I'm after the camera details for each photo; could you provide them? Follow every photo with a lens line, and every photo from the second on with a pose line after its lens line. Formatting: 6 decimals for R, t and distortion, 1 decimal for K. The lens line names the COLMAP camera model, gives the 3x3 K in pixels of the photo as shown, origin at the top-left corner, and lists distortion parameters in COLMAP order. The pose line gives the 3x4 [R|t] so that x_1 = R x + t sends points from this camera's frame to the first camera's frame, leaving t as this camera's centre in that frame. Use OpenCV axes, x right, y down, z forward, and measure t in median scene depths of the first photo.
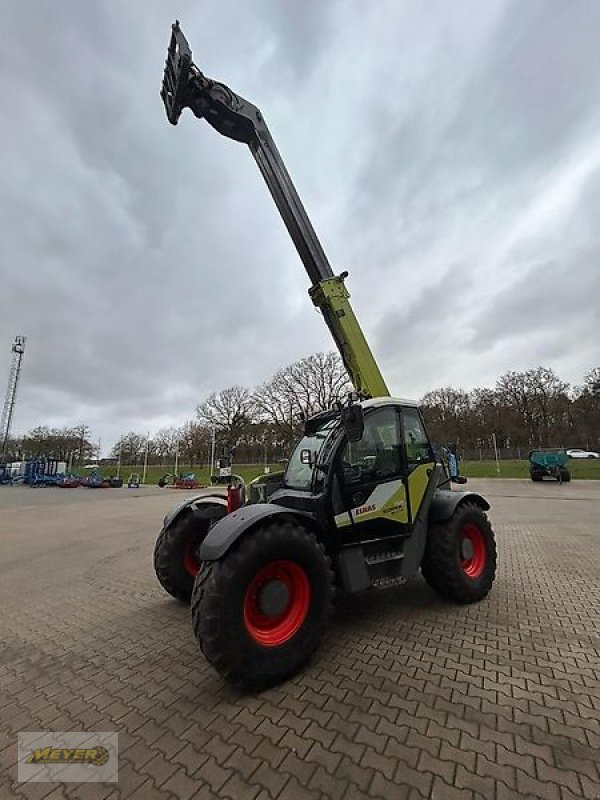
lens RADIAL K [[319.7, 0, 301.2], [0, 319.7, 399.8], [0, 0, 1]] dist [-0.000035, -0.000192]
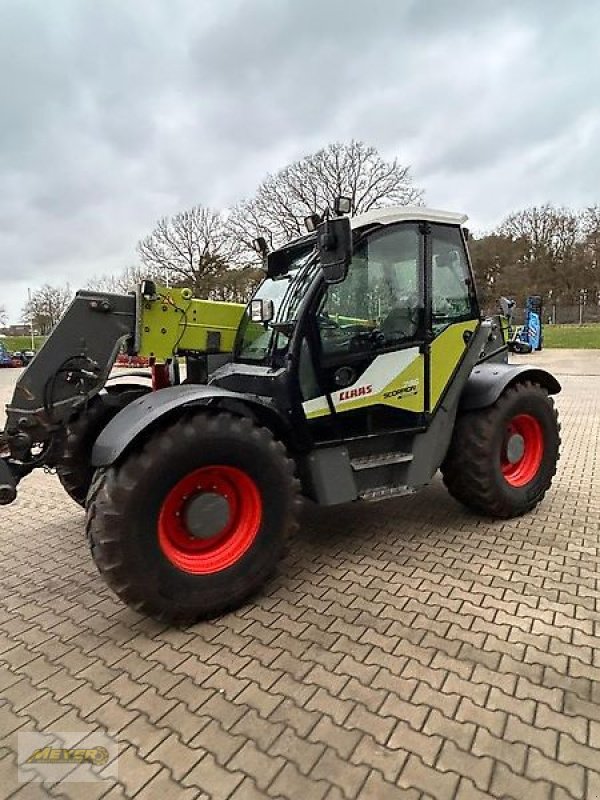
lens RADIAL K [[486.3, 0, 298.3], [0, 486.3, 392.7], [0, 0, 1]] dist [-0.009136, 0.004919]
pose [[0.999778, -0.005489, -0.020365, 0.099844], [0.011686, 0.947945, 0.318219, 0.030519], [0.017558, -0.318386, 0.947799, 0.072174]]
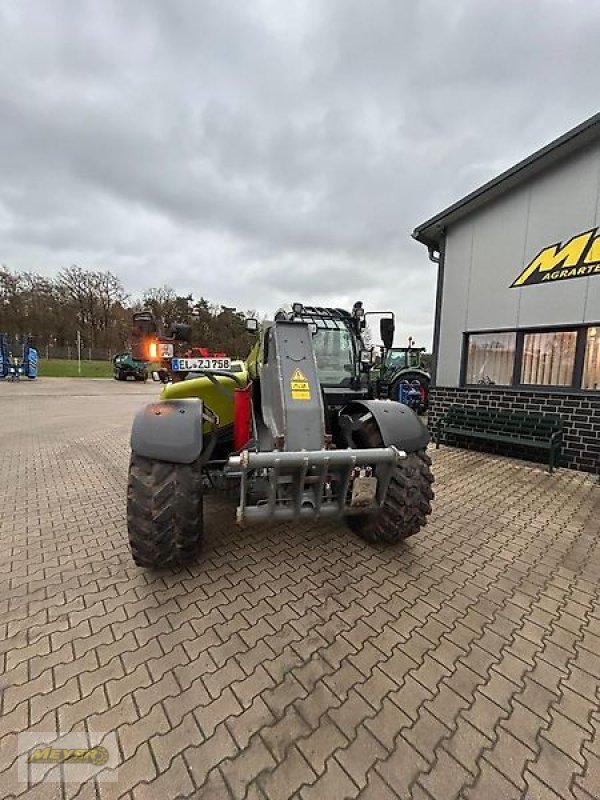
lens RADIAL K [[319.7, 0, 299.7], [0, 319.7, 401.1], [0, 0, 1]] dist [-0.000035, -0.000192]
pose [[0.310359, -0.063205, 0.948516, -0.980997], [-0.231322, 0.962774, 0.139845, 0.202171], [-0.922045, -0.262815, 0.284185, 0.774438]]
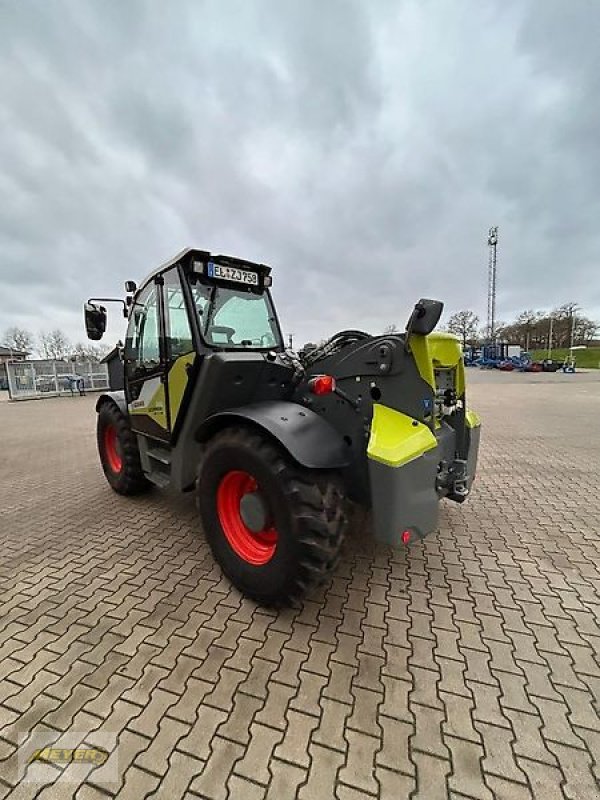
lens RADIAL K [[319.7, 0, 301.4], [0, 319.7, 401.5], [0, 0, 1]] dist [-0.000035, -0.000192]
pose [[0.239681, 0.126043, -0.962635, 1.182305], [0.229798, 0.955995, 0.182390, 0.248674], [0.943263, -0.264927, 0.200170, 1.179416]]
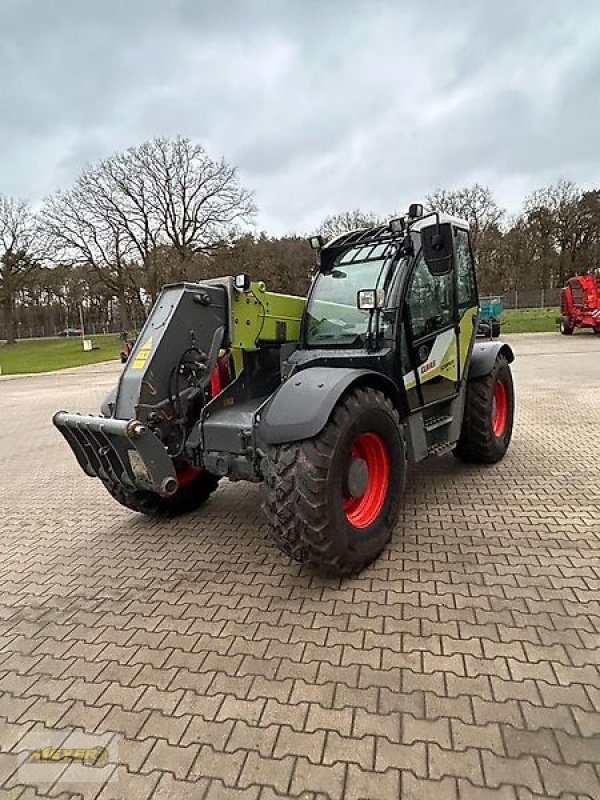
lens RADIAL K [[486.3, 0, 300.7], [0, 486.3, 397.1], [0, 0, 1]] dist [-0.009136, 0.004919]
pose [[0.943018, -0.090226, 0.320276, -0.434979], [-0.020378, 0.945068, 0.326239, 0.032273], [-0.332118, -0.314176, 0.889377, 0.030701]]
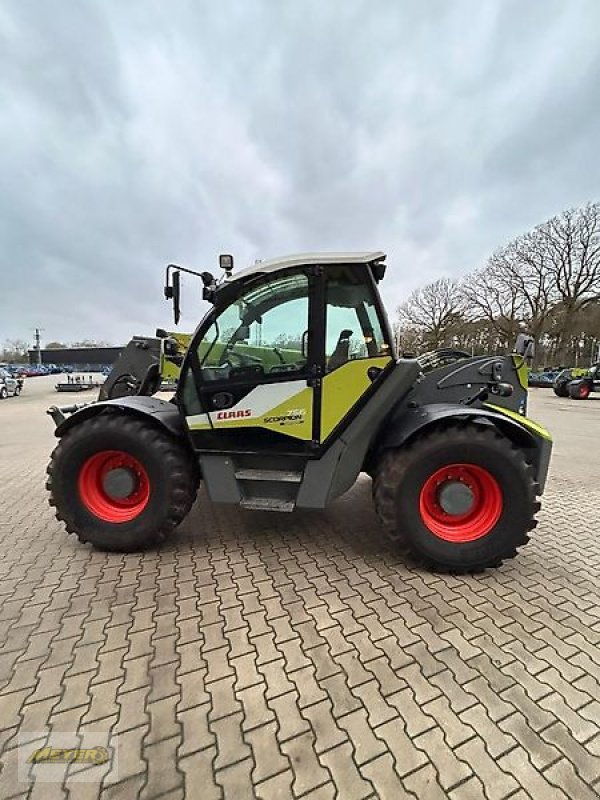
lens RADIAL K [[319.7, 0, 300.7], [0, 319.7, 400.9], [0, 0, 1]] dist [-0.000035, -0.000192]
pose [[0.799922, 0.086553, -0.593830, 0.726833], [0.095980, 0.958353, 0.268974, 0.109910], [0.592379, -0.272154, 0.758300, 0.477856]]
